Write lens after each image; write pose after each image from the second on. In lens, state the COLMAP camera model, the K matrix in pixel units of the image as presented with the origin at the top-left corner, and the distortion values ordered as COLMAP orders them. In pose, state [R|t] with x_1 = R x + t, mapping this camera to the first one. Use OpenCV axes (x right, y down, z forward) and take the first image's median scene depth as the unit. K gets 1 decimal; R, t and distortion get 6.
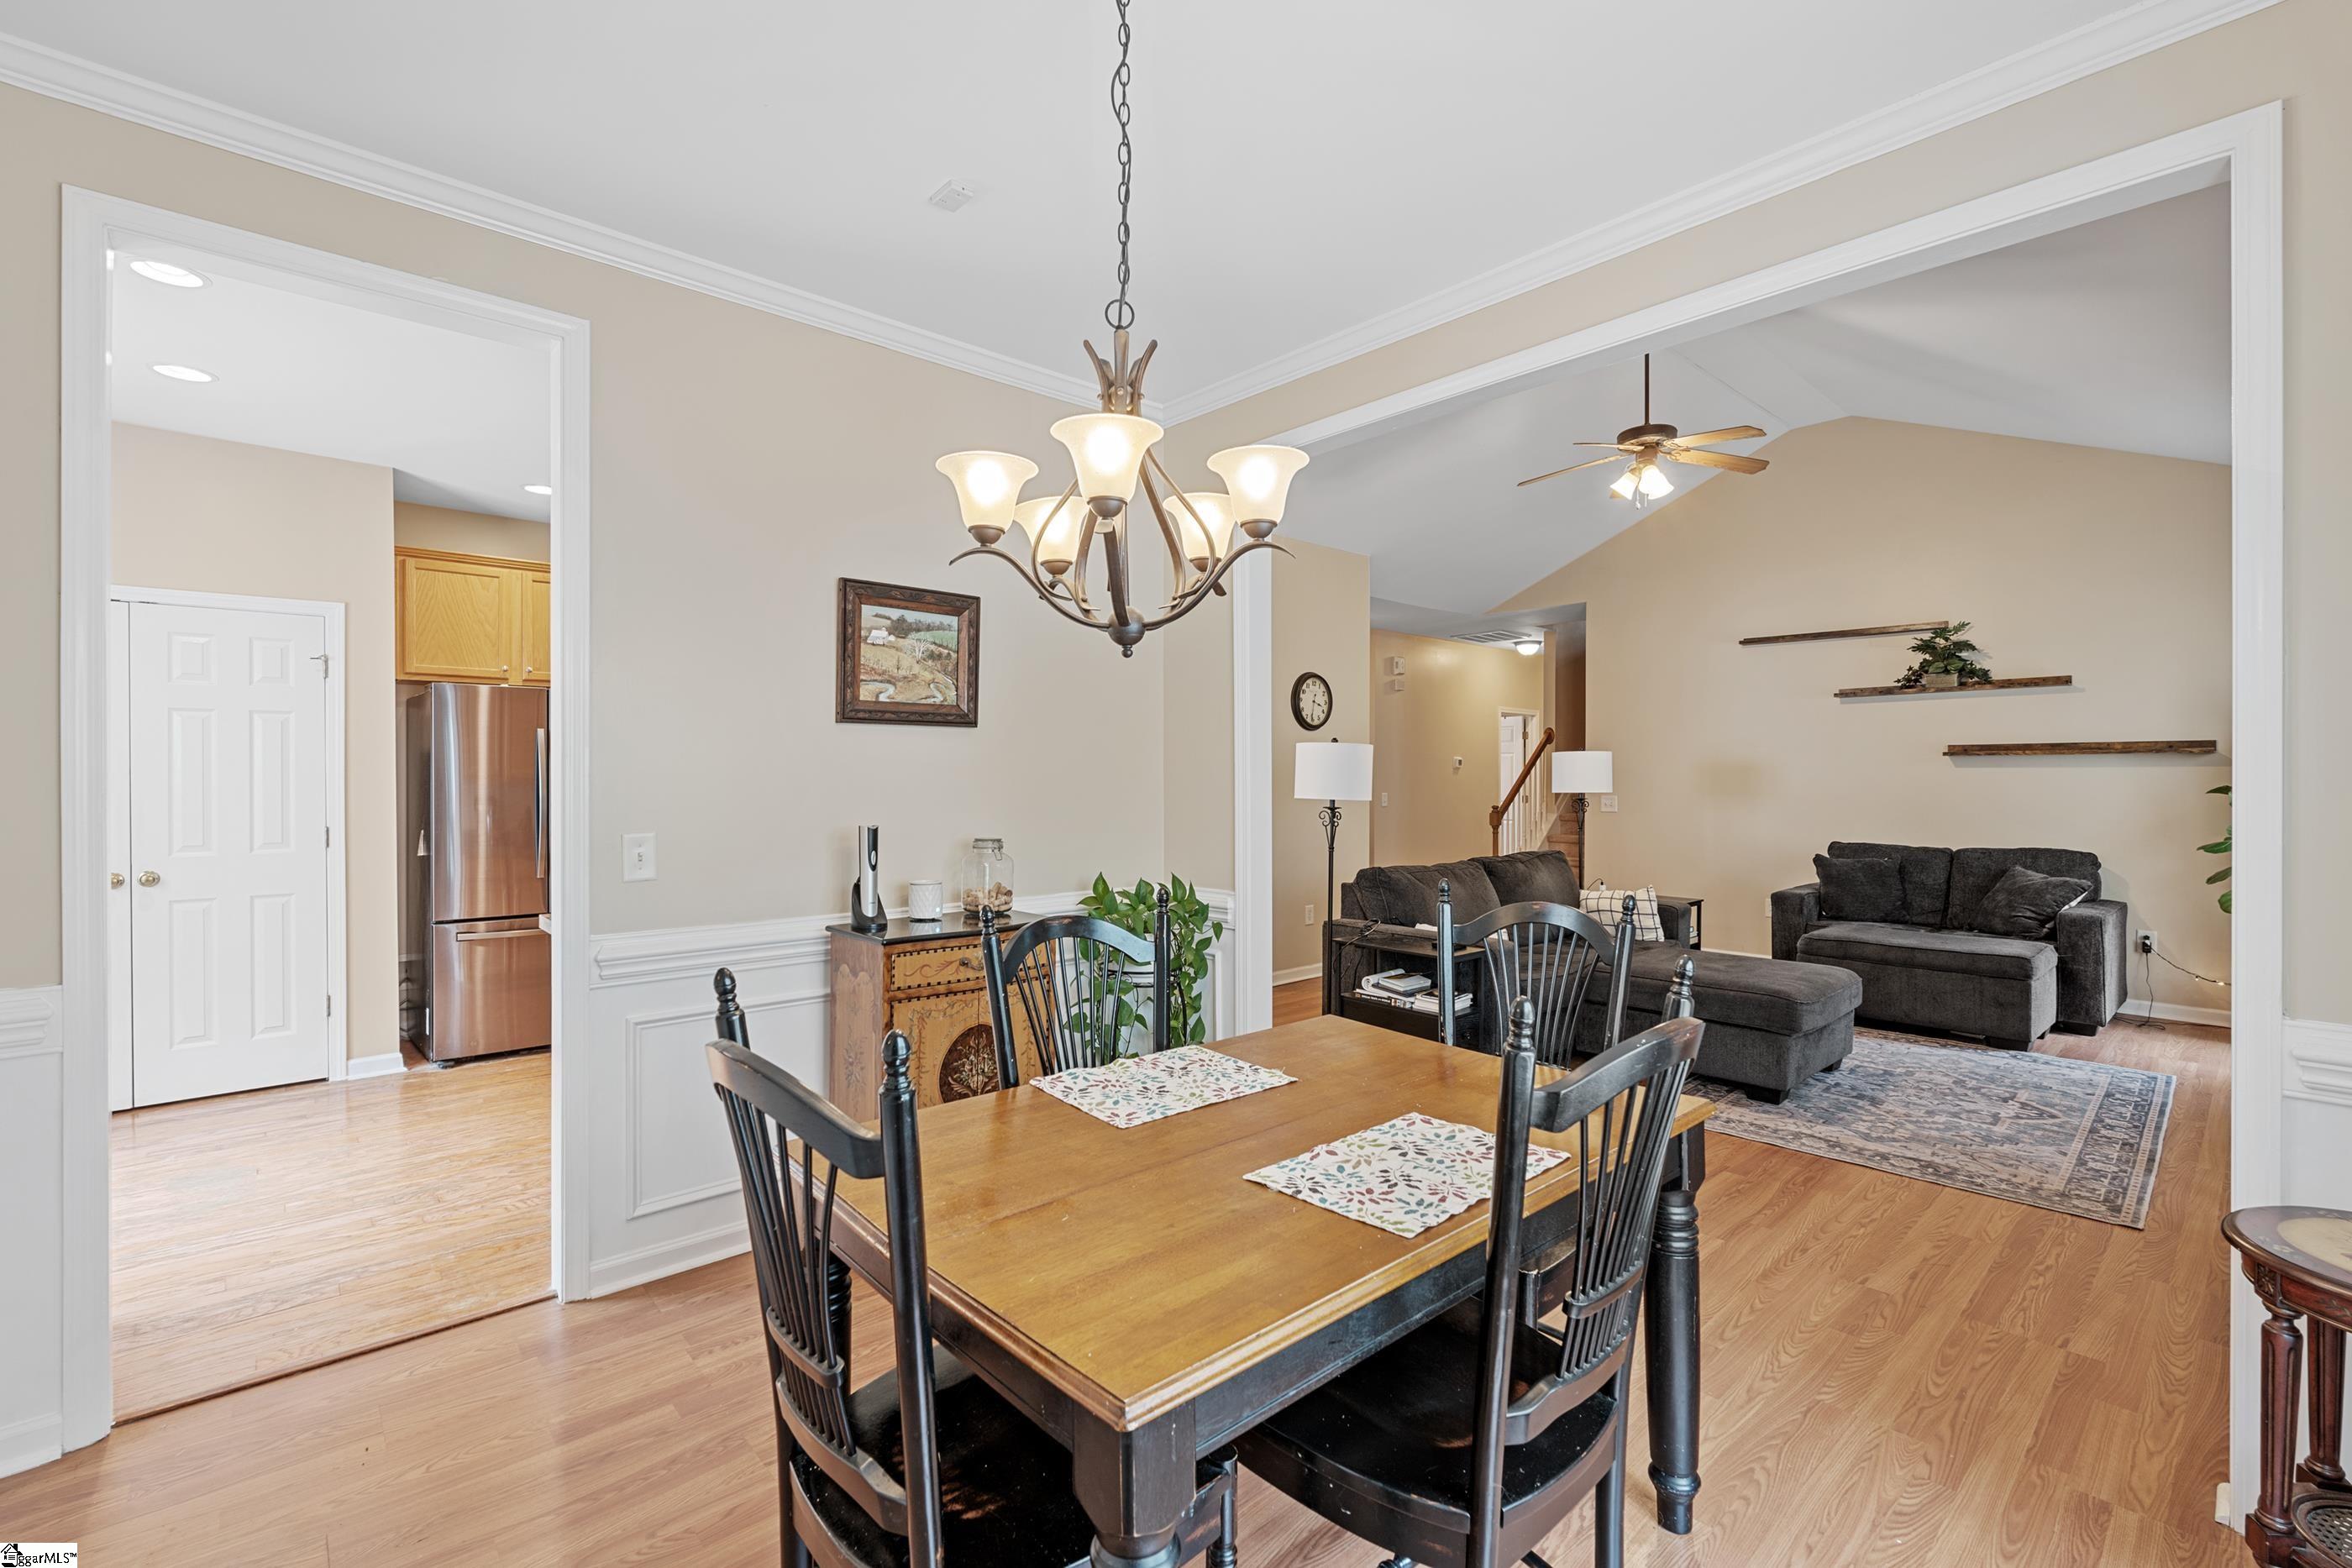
lens RADIAL K [[1019.1, 0, 1160.1], [0, 1019.1, 780.9], [0, 0, 1]] dist [-0.009162, 0.001629]
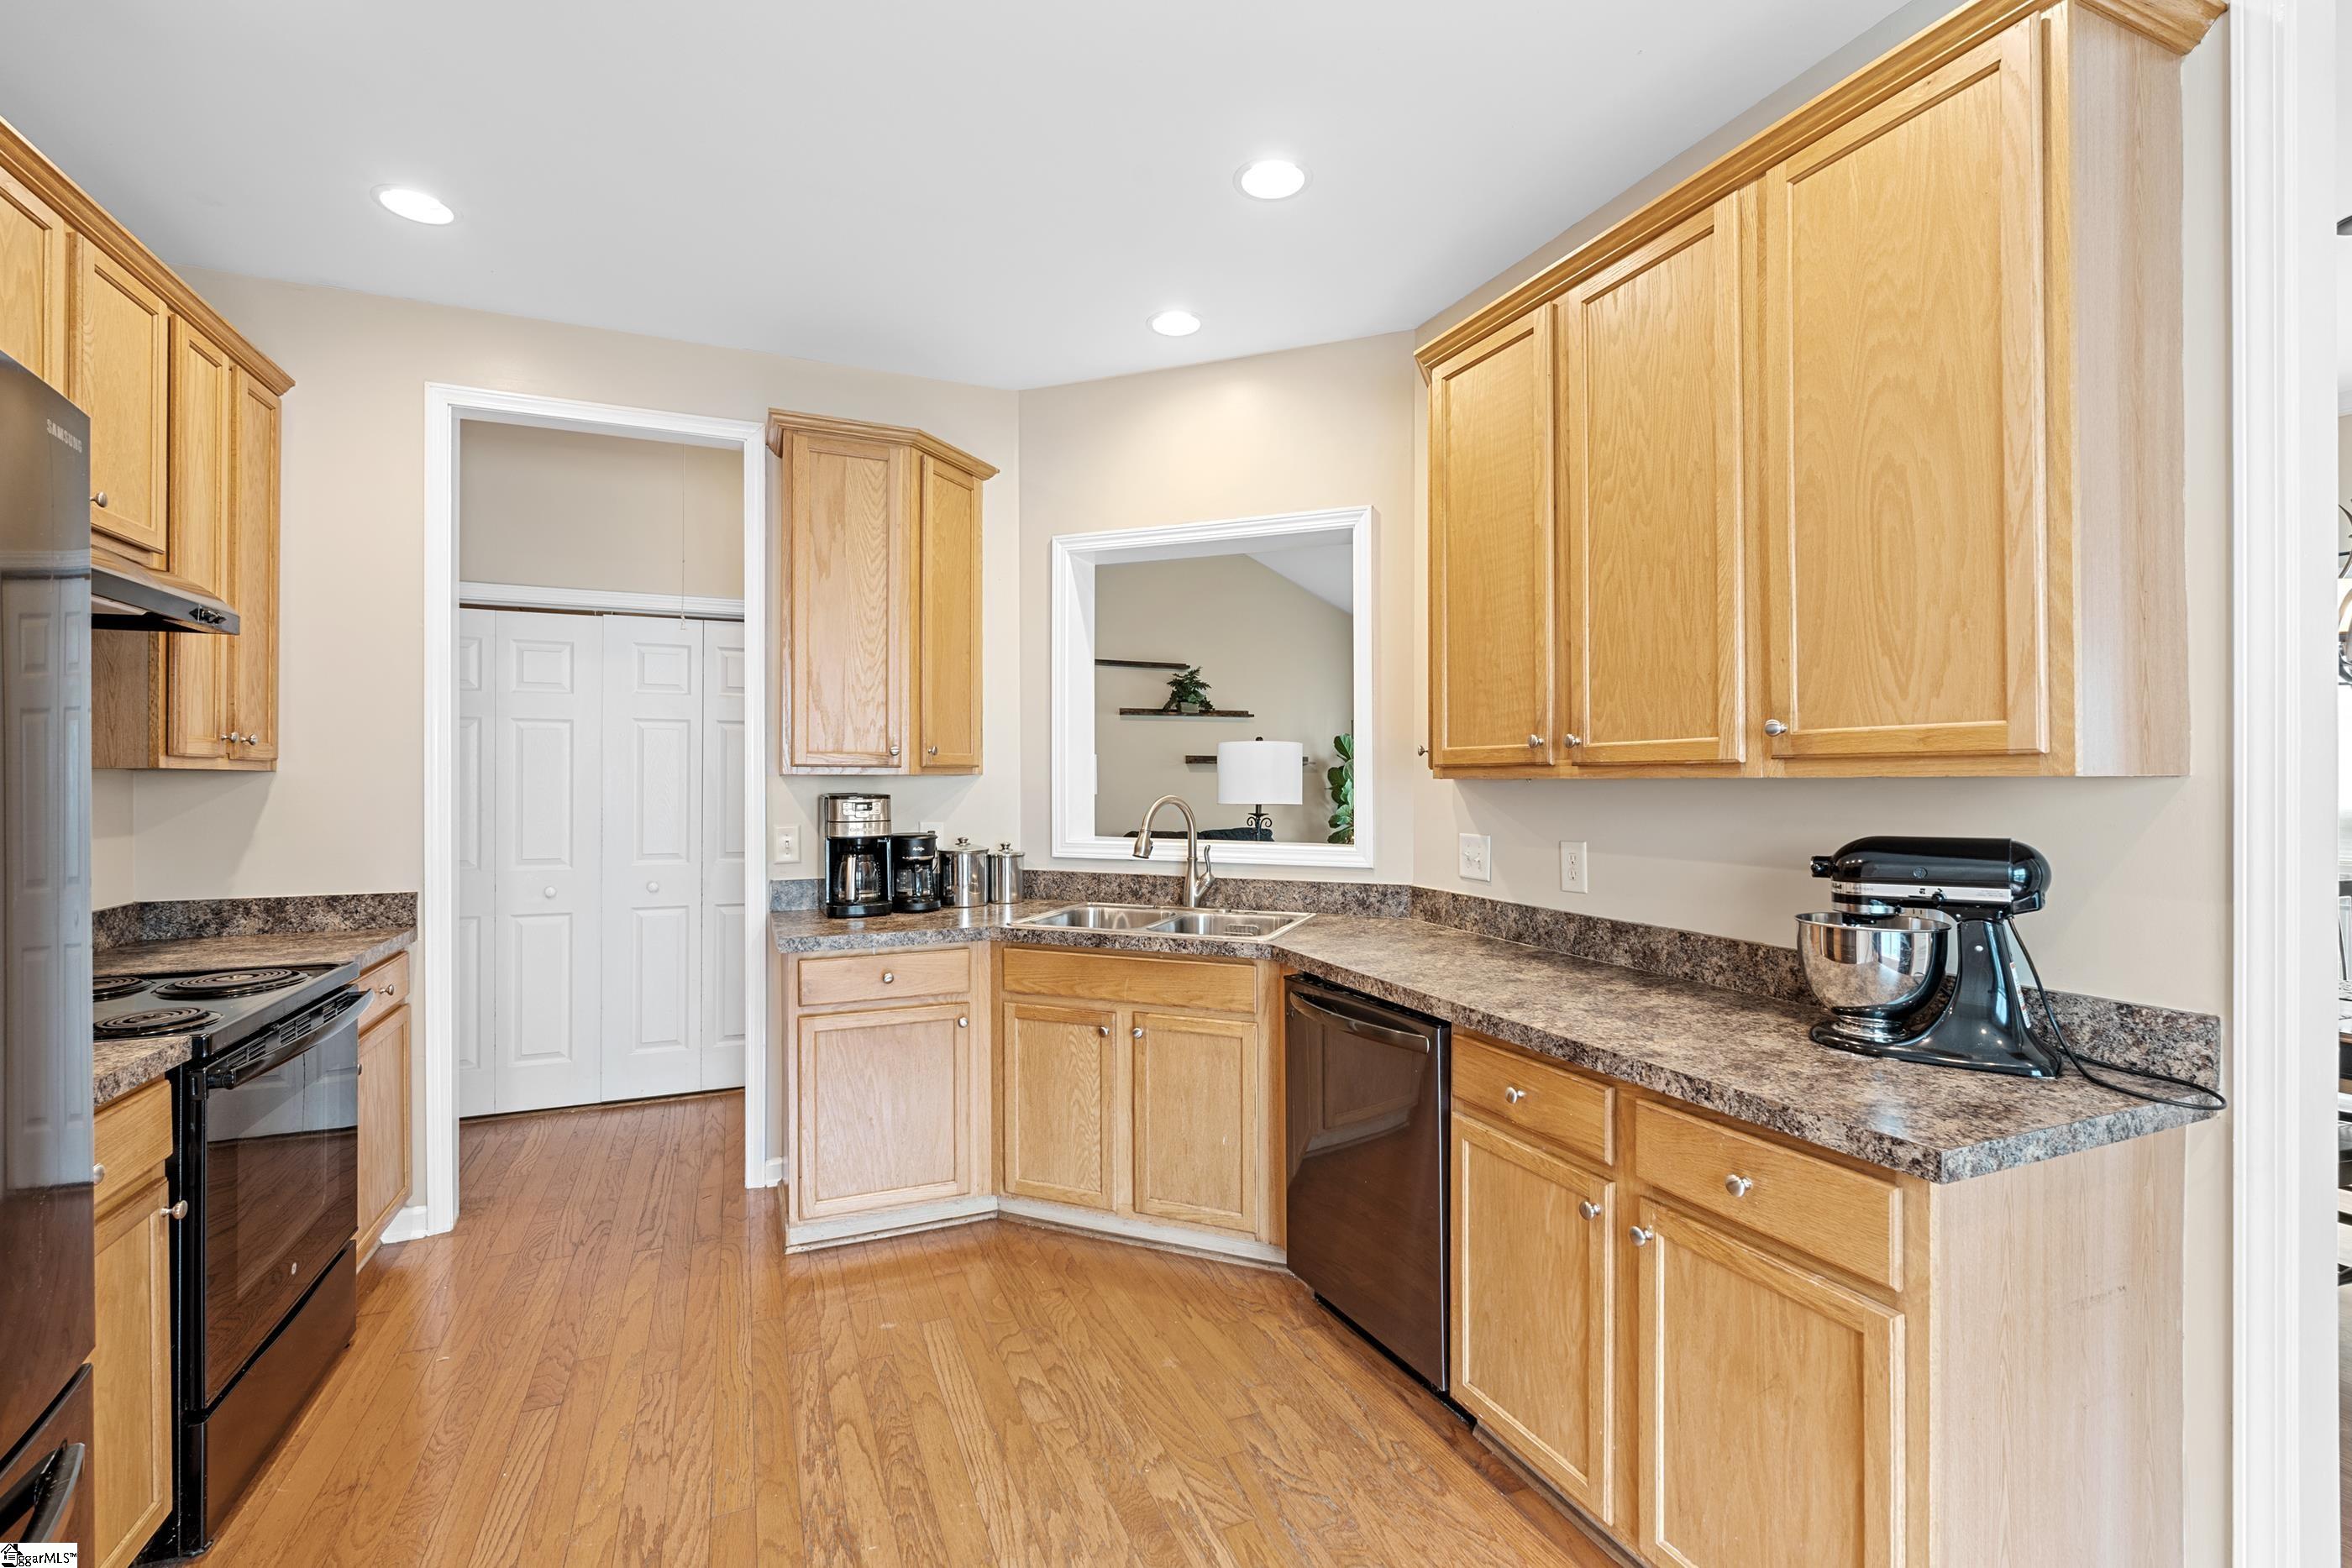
lens RADIAL K [[1019.1, 0, 1171.1], [0, 1019.1, 776.3], [0, 0, 1]] dist [-0.009162, 0.001629]
pose [[0.317319, 0.002431, 0.948316, -0.534319], [0.002158, 0.999992, -0.003285, -0.003217], [-0.948316, 0.003089, 0.317311, 0.597047]]
